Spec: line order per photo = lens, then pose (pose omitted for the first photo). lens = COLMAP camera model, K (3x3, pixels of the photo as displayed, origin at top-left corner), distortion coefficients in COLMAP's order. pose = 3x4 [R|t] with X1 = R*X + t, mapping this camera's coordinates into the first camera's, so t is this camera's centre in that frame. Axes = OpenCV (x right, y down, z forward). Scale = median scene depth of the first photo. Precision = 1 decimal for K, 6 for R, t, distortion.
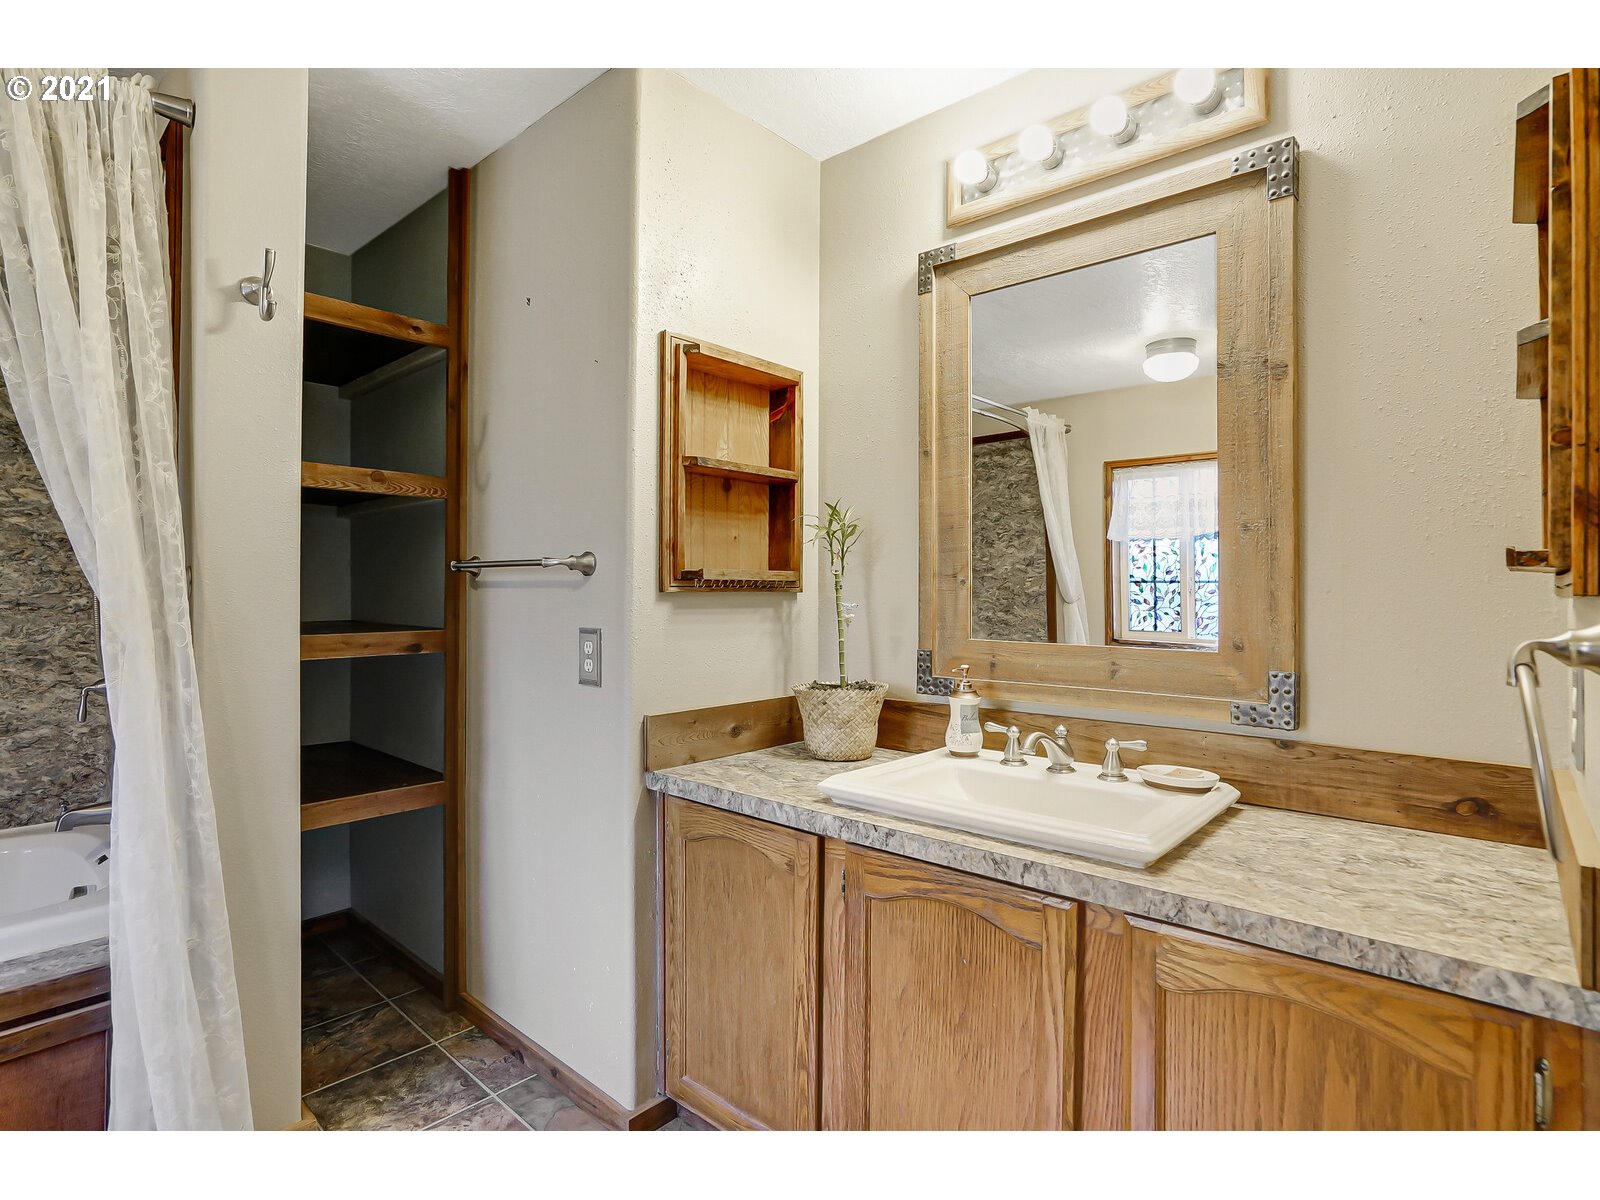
lens RADIAL K [[815.1, 0, 798.2], [0, 815.1, 585.6], [0, 0, 1]] dist [-0.023100, 0.002813]
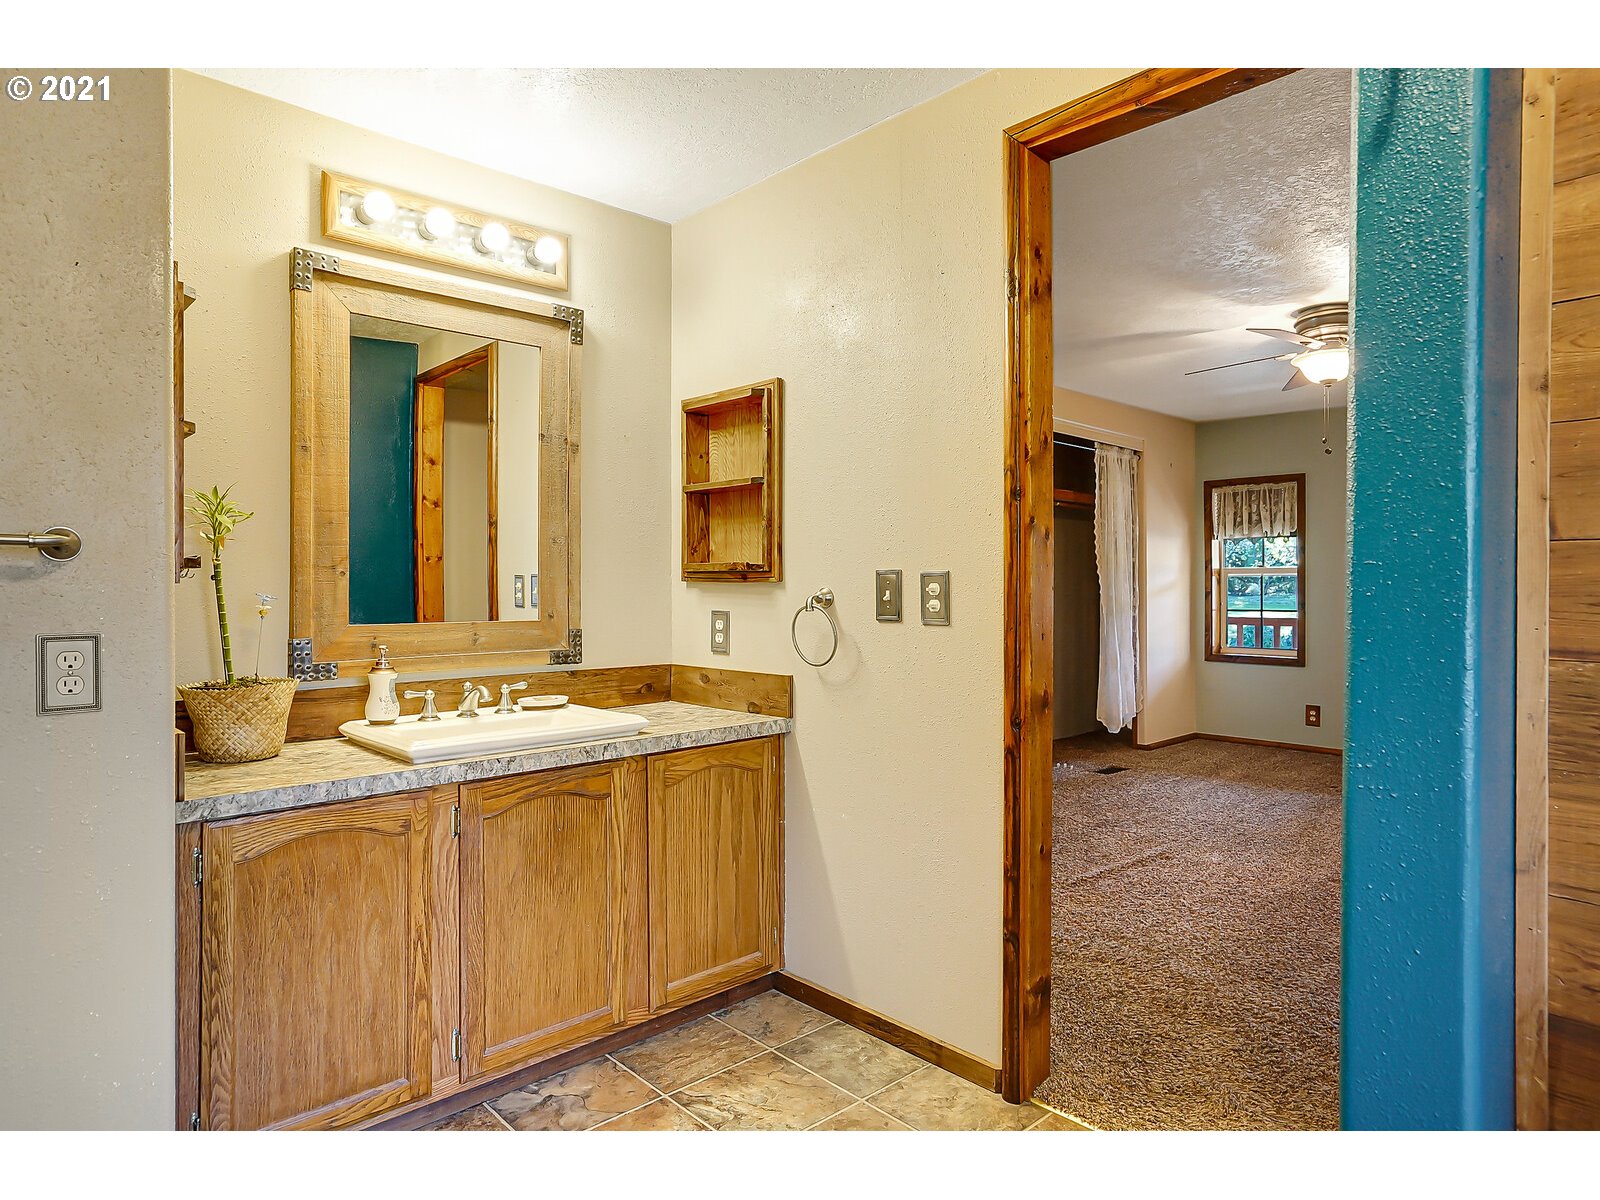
lens RADIAL K [[952.0, 0, 798.5], [0, 952.0, 596.2], [0, 0, 1]] dist [-0.005970, 0.001877]
pose [[0.094002, -0.015232, 0.995455, -1.246767], [0.001450, 0.999884, 0.015163, 0.009817], [-0.995571, 0.000018, 0.094013, 0.338623]]
